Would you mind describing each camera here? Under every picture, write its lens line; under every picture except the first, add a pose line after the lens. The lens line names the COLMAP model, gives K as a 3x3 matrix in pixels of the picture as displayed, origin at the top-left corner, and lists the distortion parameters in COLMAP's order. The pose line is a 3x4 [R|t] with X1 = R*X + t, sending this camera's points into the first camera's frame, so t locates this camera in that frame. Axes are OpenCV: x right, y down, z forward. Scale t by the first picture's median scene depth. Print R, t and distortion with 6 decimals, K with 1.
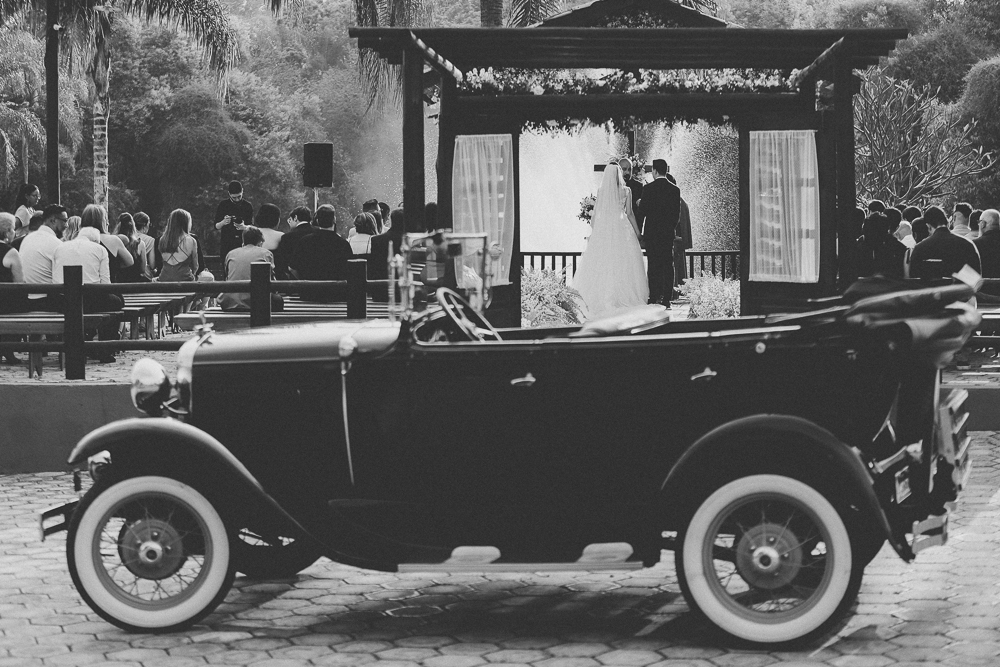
lens RADIAL K [[2003.8, 0, 563.9], [0, 2003.8, 330.4], [0, 0, 1]] dist [-0.156743, -0.313194]
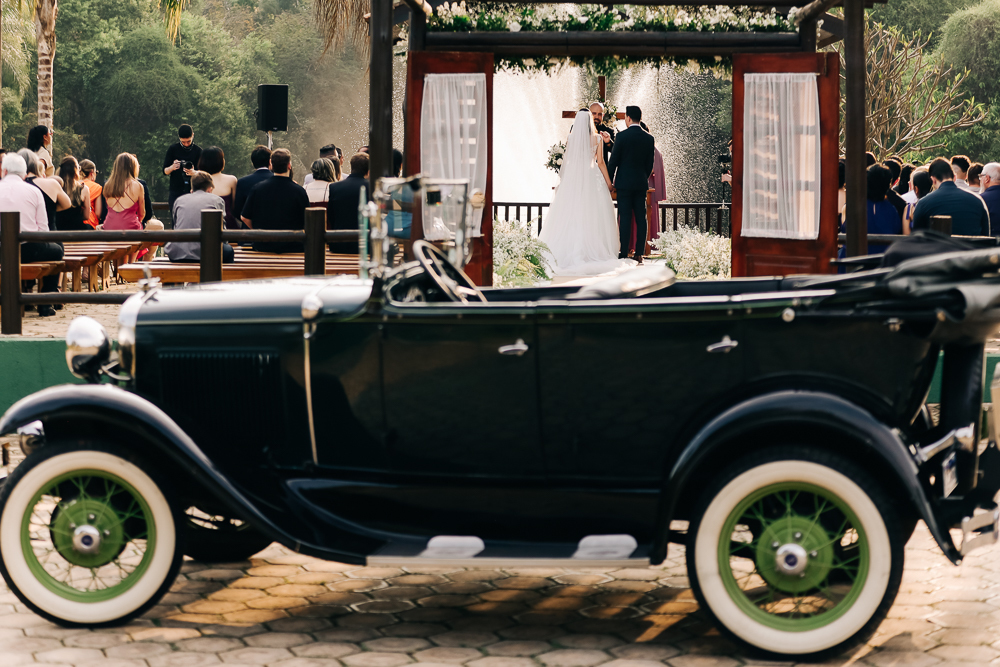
lens RADIAL K [[2046.3, 0, 445.5], [0, 2046.3, 305.2], [0, 0, 1]] dist [-0.287852, 0.194620]
pose [[0.999315, 0.012815, -0.034715, -0.010864], [-0.012432, 0.999860, 0.011222, -0.001899], [0.034853, -0.010783, 0.999334, 0.062753]]
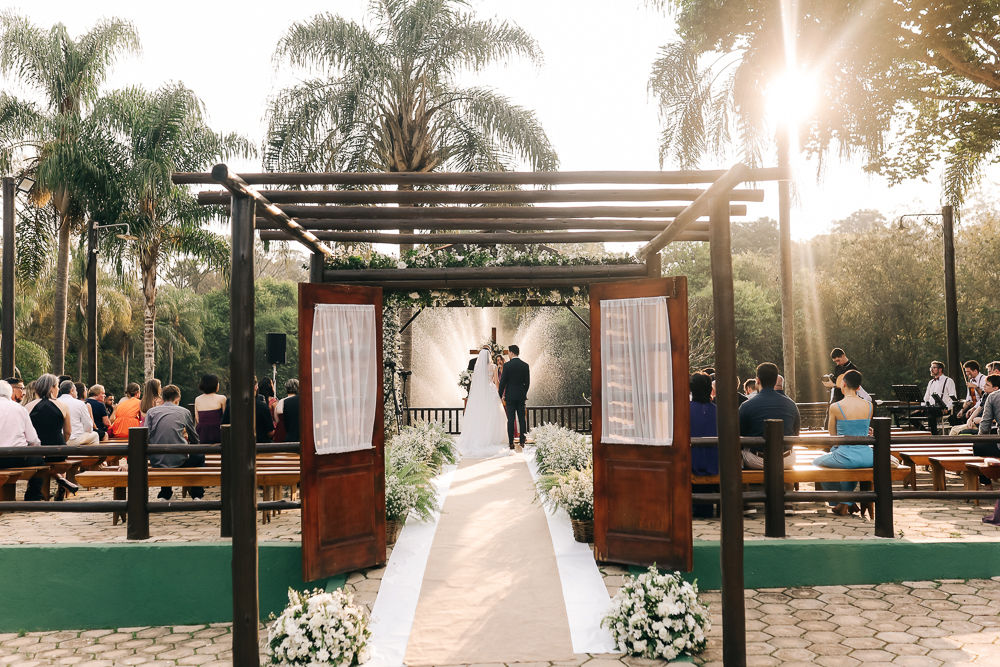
lens RADIAL K [[969.3, 0, 496.4], [0, 969.3, 299.8], [0, 0, 1]] dist [-0.131178, -0.001632]
pose [[0.999493, -0.004533, 0.031511, 0.022395], [0.009009, 0.989629, -0.143367, -0.027544], [-0.030534, 0.143578, 0.989168, 0.503628]]
